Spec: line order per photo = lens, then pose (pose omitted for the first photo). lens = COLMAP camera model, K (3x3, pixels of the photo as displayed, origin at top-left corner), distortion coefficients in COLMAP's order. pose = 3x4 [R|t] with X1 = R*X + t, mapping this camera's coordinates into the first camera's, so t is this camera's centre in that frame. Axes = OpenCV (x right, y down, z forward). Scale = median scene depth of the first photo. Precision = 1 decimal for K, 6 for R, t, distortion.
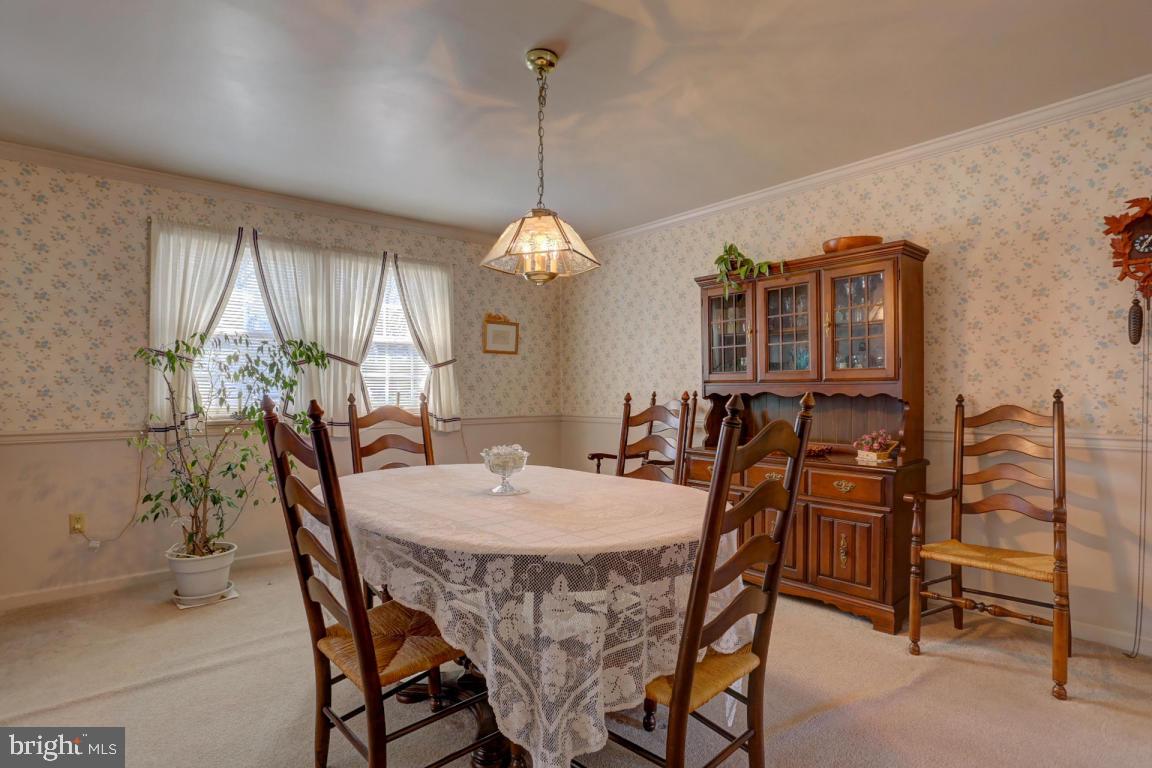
lens RADIAL K [[567.8, 0, 580.2], [0, 567.8, 385.2], [0, 0, 1]] dist [-0.071521, 0.027877]
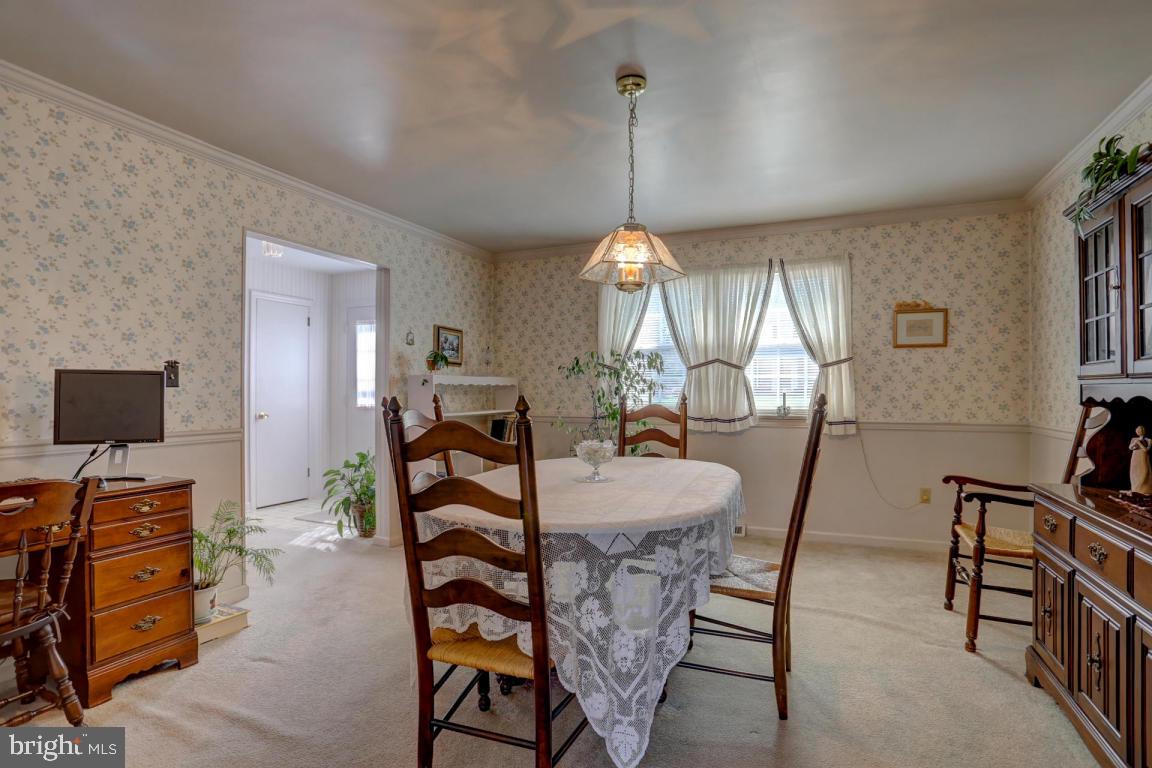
lens RADIAL K [[567.8, 0, 580.2], [0, 567.8, 385.2], [0, 0, 1]] dist [-0.071521, 0.027877]
pose [[0.442200, -0.005209, -0.896901, 0.417938], [0.007368, 0.999970, -0.002175, -0.001758], [0.896886, -0.005647, 0.442226, 0.204139]]
